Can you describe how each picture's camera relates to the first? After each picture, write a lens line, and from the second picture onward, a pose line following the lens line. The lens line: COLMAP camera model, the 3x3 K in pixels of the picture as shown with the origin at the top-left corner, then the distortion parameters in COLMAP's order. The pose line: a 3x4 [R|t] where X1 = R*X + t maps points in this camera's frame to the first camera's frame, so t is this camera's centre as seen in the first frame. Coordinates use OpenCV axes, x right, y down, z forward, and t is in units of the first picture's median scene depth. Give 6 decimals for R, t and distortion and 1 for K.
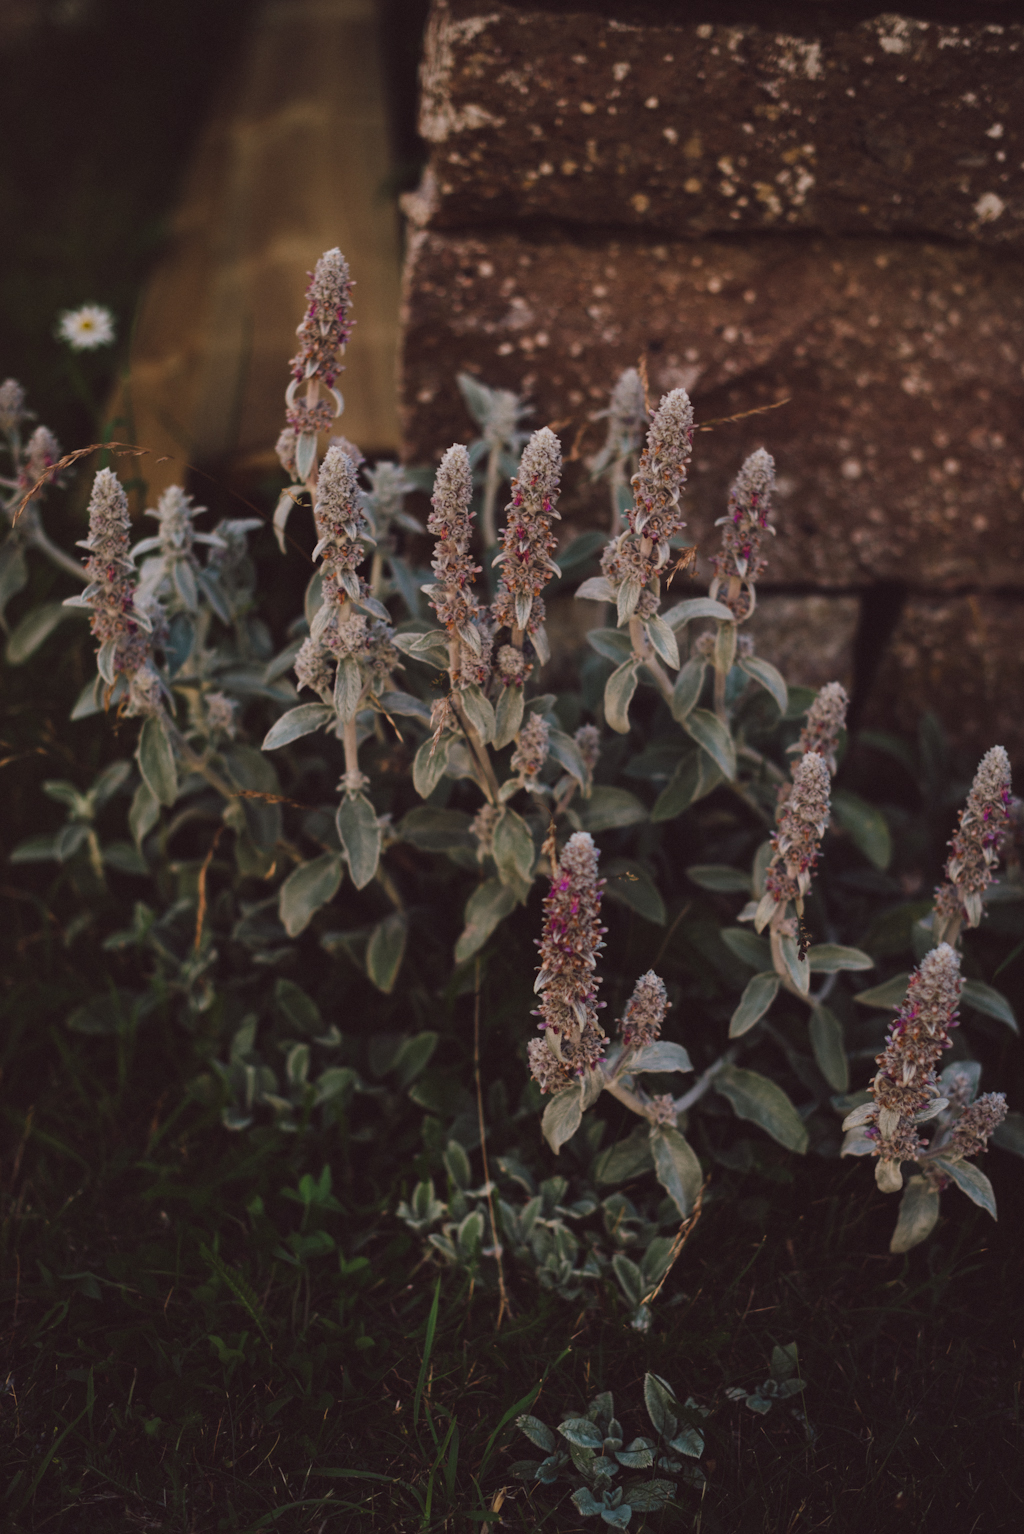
lens RADIAL K [[2220.6, 0, 510.5], [0, 2220.6, 766.6], [0, 0, 1]] dist [0.013174, 0.000000]
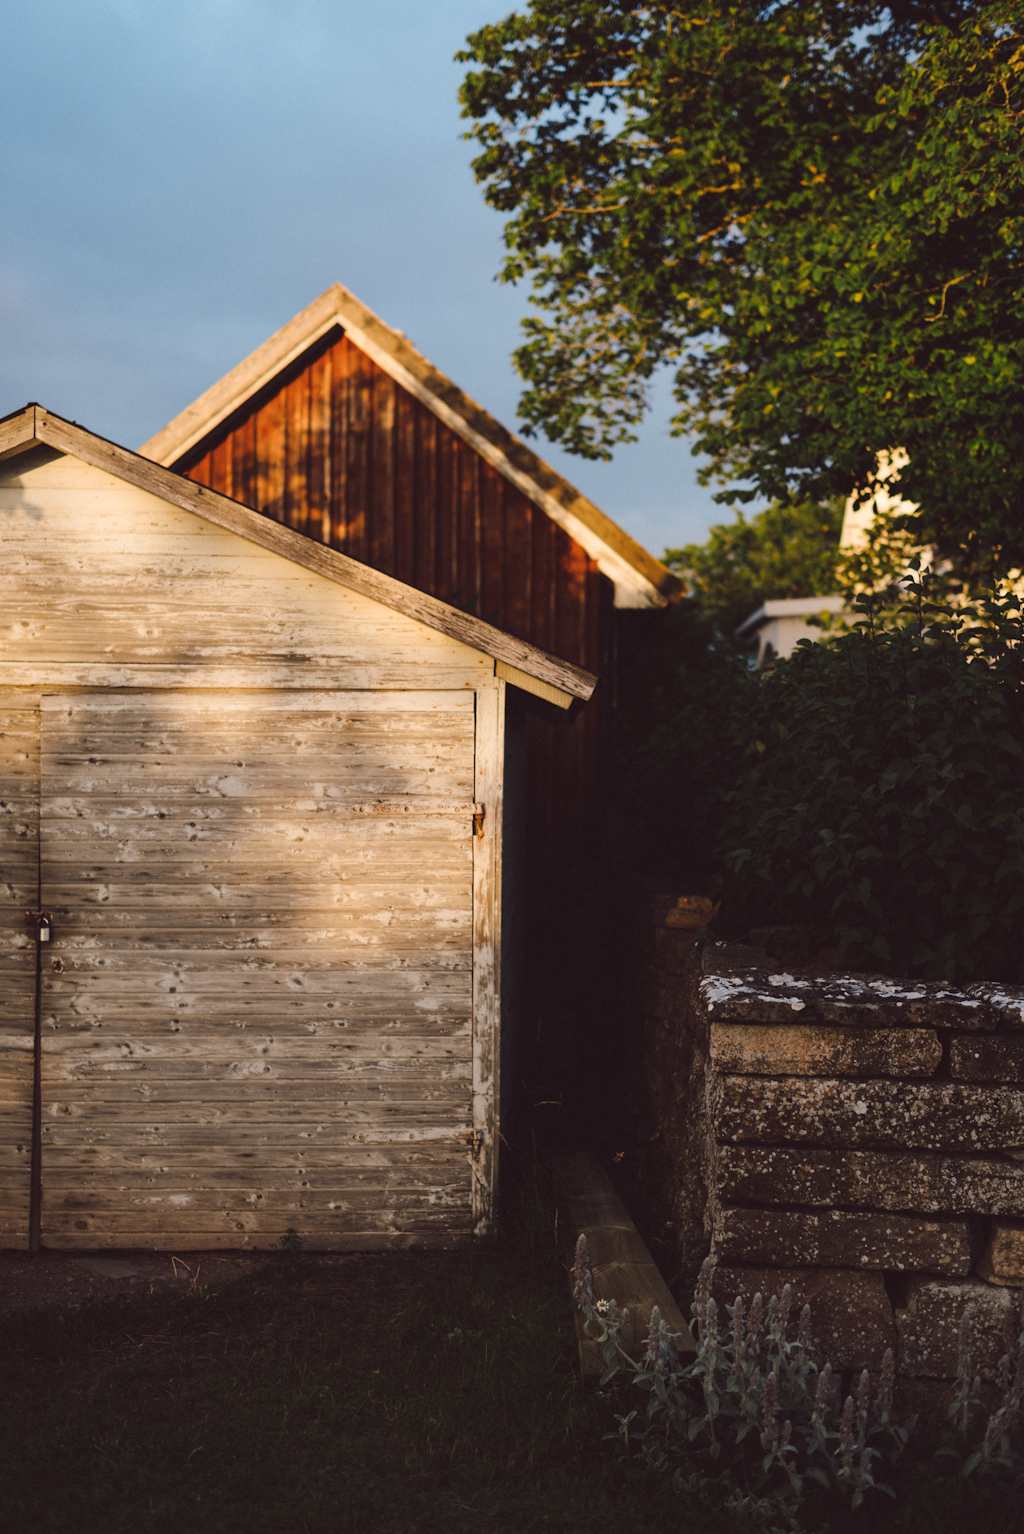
lens RADIAL K [[2220.6, 0, 511.1], [0, 2220.6, 768.2], [0, 0, 1]] dist [0.013174, 0.000000]
pose [[0.999589, 0.001763, -0.028605, -0.298867], [-0.016588, 0.849510, -0.527311, 1.106018], [0.023370, 0.527569, 0.849191, -2.834192]]
